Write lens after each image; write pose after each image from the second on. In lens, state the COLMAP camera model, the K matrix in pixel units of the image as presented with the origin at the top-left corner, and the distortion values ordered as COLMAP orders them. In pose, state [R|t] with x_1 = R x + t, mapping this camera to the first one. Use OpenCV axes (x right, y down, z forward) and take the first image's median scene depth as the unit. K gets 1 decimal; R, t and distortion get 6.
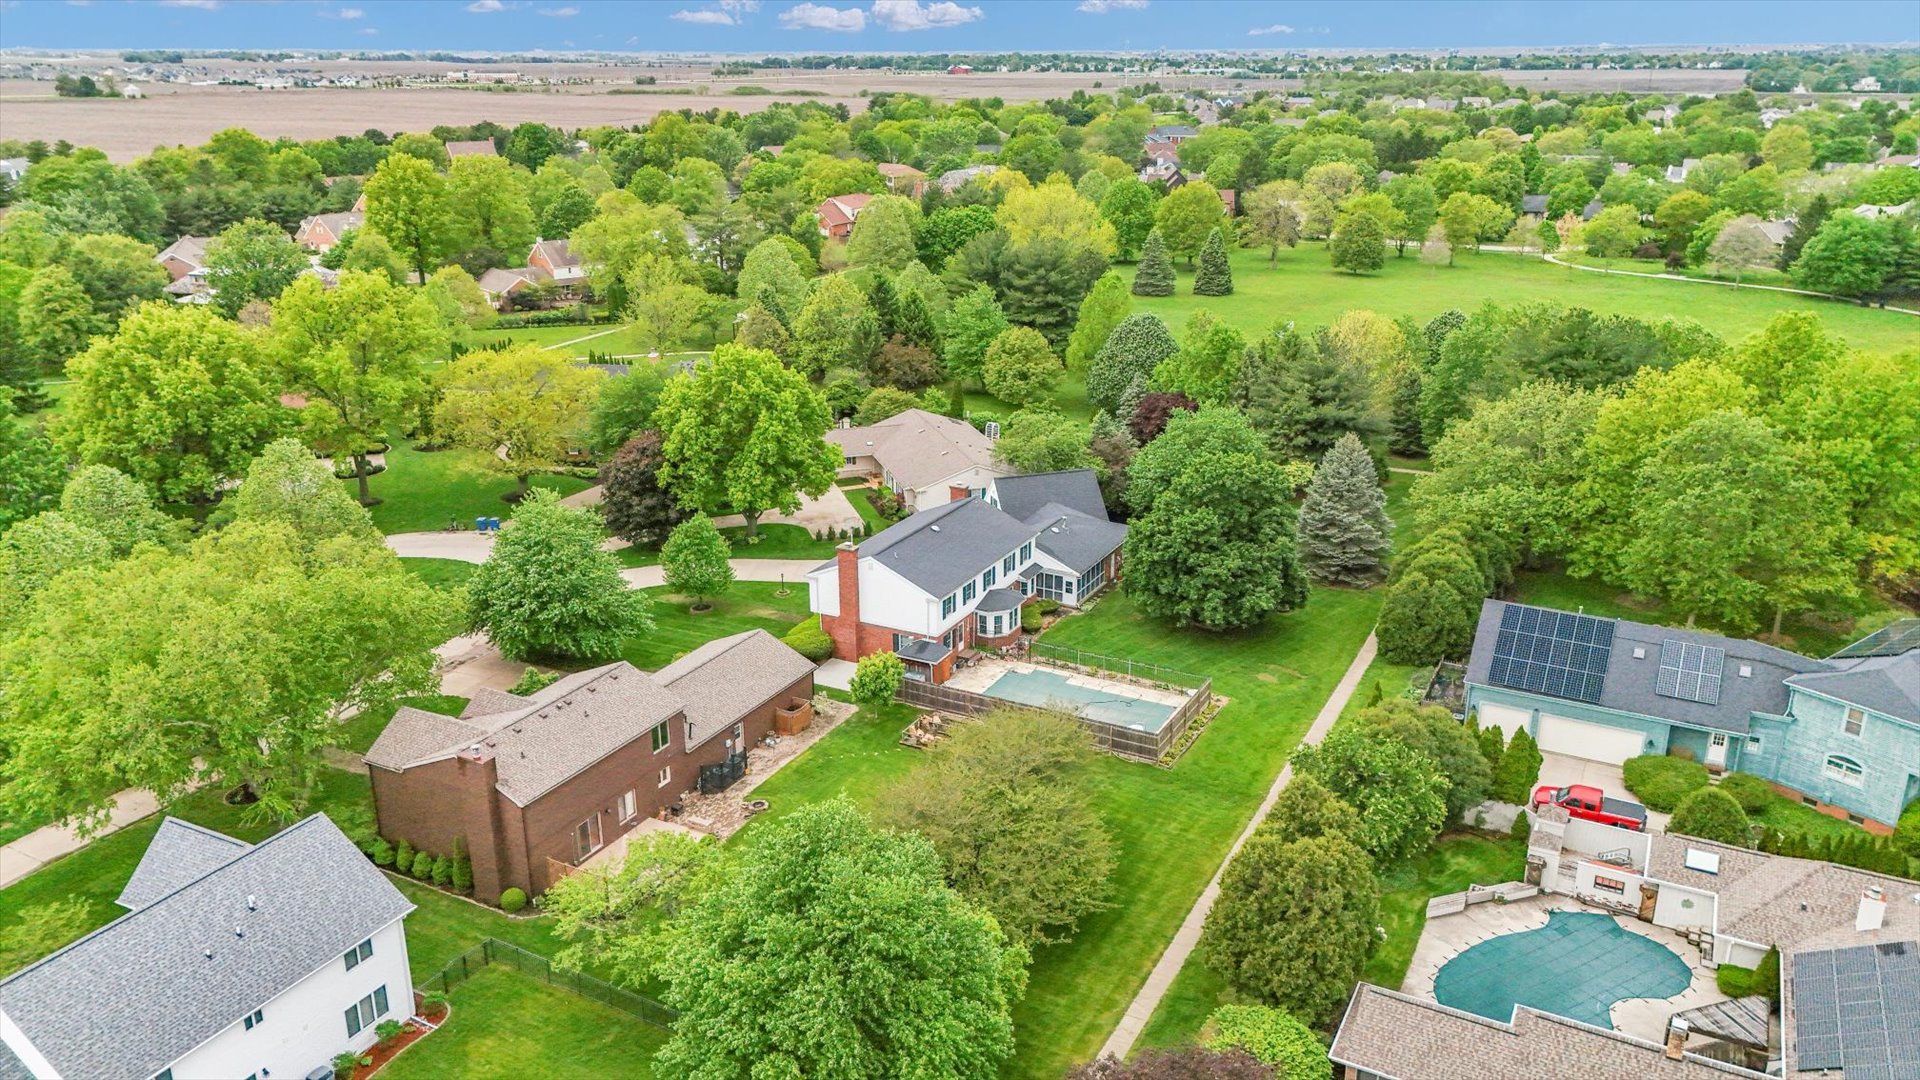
lens RADIAL K [[1422.8, 0, 960.0], [0, 1422.8, 540.0], [0, 0, 1]] dist [0.078768, -0.078380]
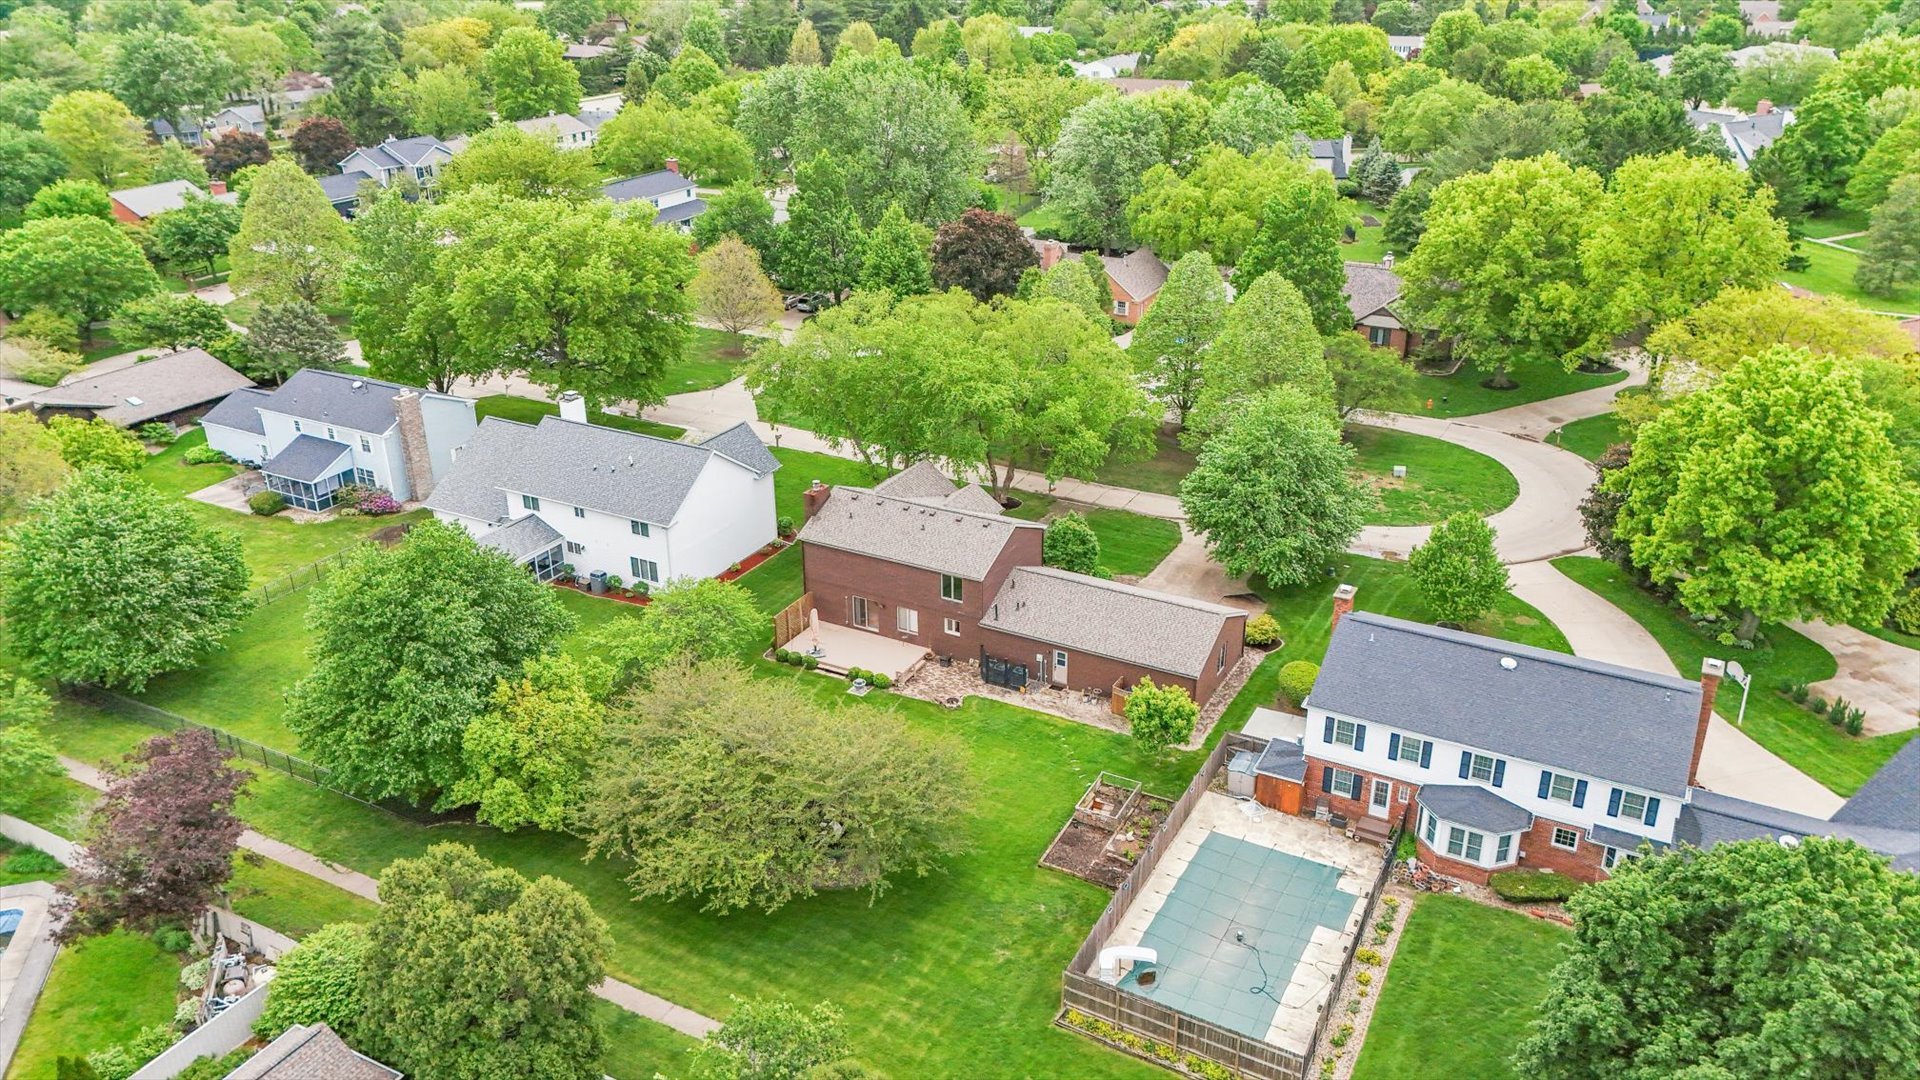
lens RADIAL K [[1422.8, 0, 960.0], [0, 1422.8, 540.0], [0, 0, 1]] dist [0.078768, -0.078380]
pose [[-0.002222, 0.418601, -0.908168, 0.547926], [-0.324617, 0.858686, 0.396588, -0.232929], [0.945843, 0.295688, 0.133977, 0.664476]]
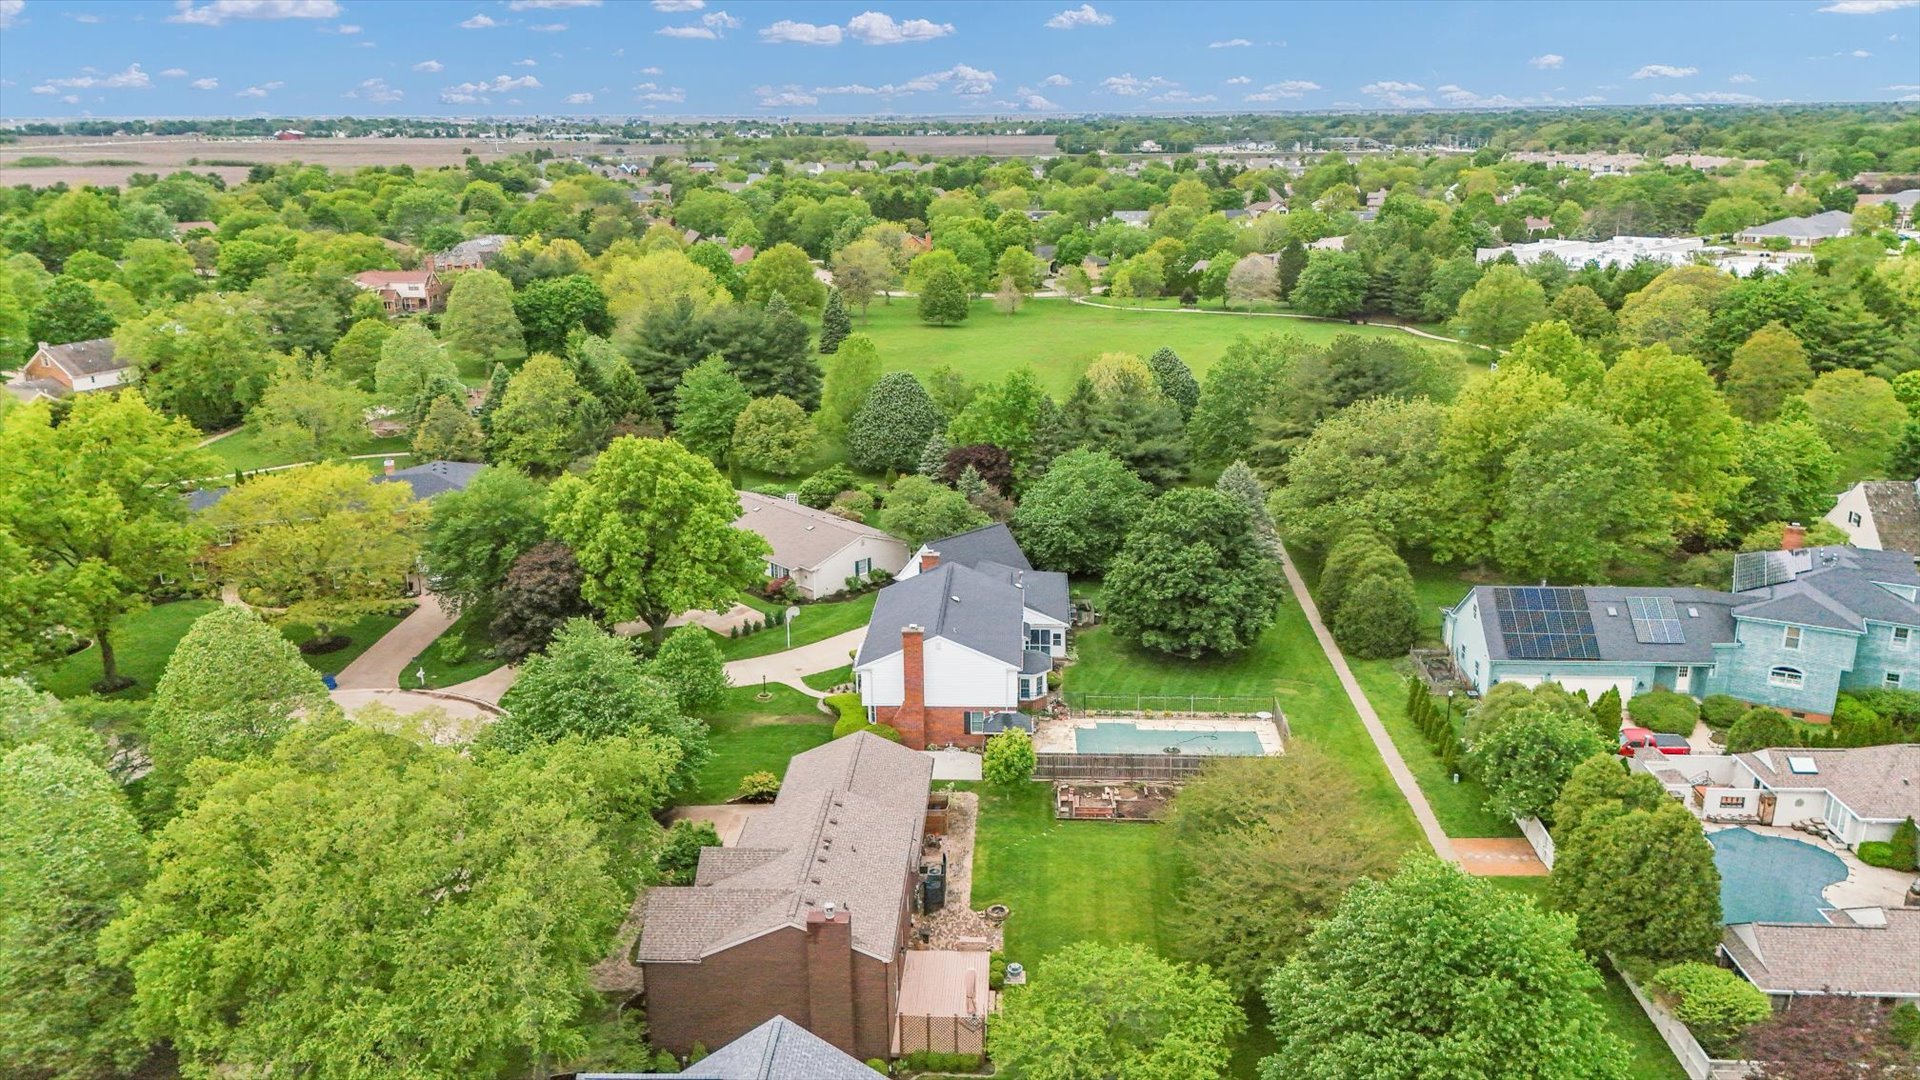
lens RADIAL K [[1422.8, 0, 960.0], [0, 1422.8, 540.0], [0, 0, 1]] dist [0.078768, -0.078380]
pose [[0.901148, -0.128019, 0.414179, -0.409692], [0.145186, 0.989353, -0.010089, -0.037661], [-0.408477, 0.069225, 0.910140, 0.115290]]
